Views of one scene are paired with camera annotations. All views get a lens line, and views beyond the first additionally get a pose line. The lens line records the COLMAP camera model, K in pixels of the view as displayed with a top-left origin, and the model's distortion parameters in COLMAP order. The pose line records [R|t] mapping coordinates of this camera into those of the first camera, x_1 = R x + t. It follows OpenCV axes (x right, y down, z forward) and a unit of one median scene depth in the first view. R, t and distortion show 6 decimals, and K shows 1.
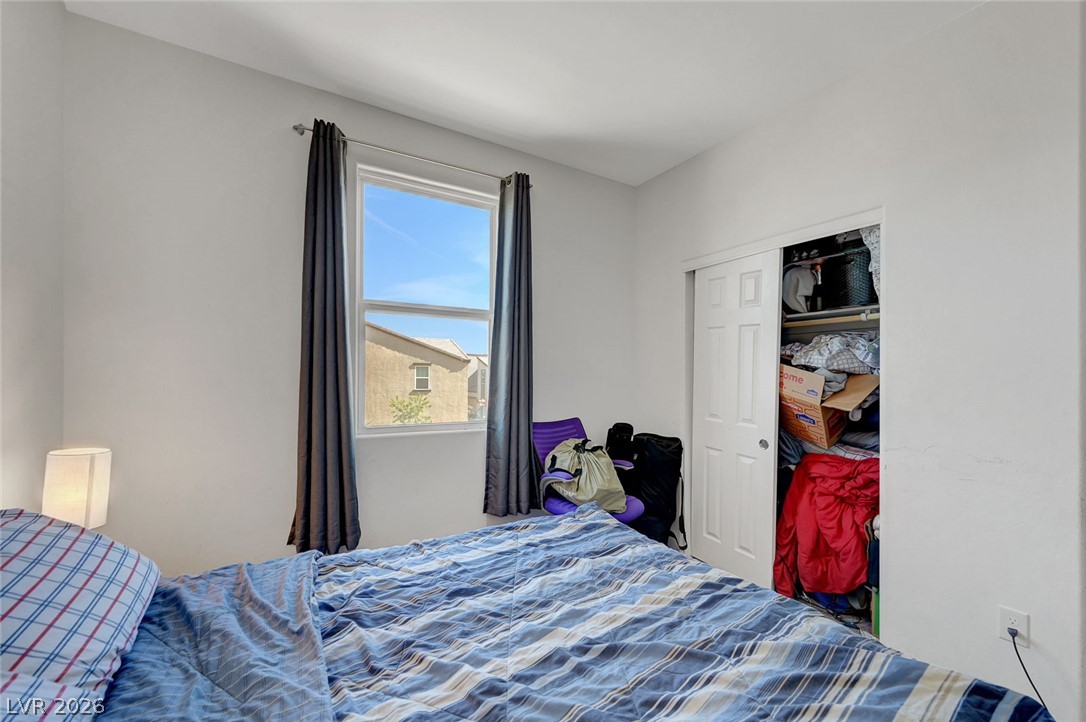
lens RADIAL K [[439.3, 0, 545.4], [0, 439.3, 367.5], [0, 0, 1]] dist [0.000715, 0.000108]
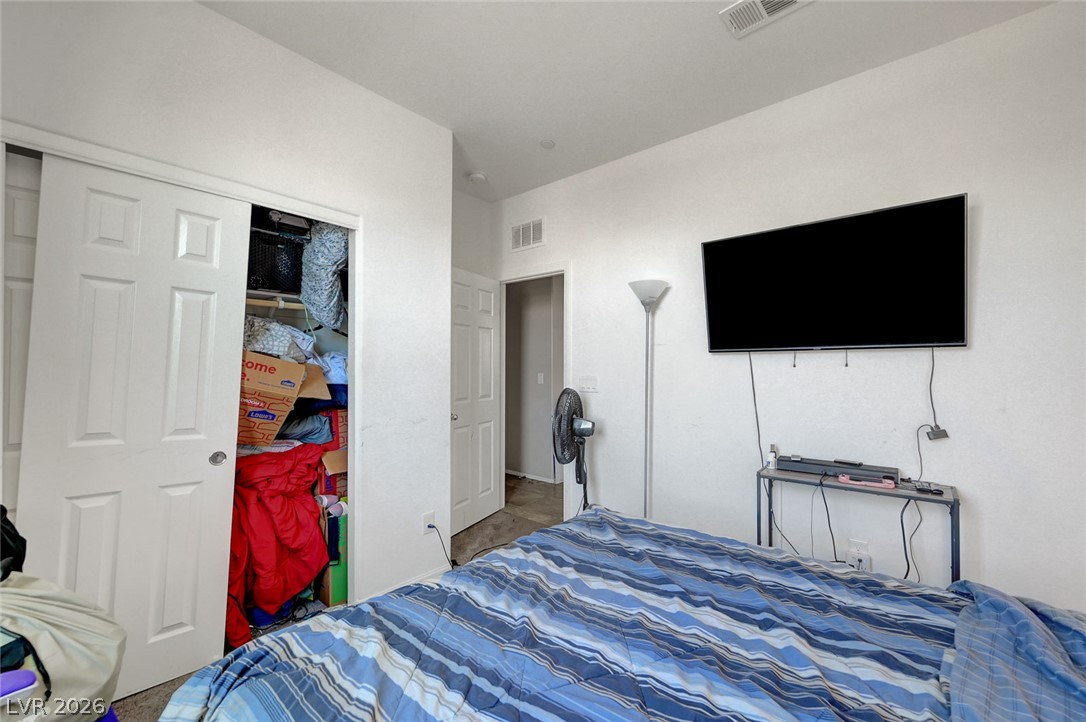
lens RADIAL K [[439.3, 0, 545.4], [0, 439.3, 367.5], [0, 0, 1]] dist [0.000715, 0.000108]
pose [[-0.321782, -0.000357, 0.946814, -0.386881], [-0.017768, 0.999826, -0.005661, 0.019448], [-0.946647, -0.018644, -0.321733, 0.758843]]
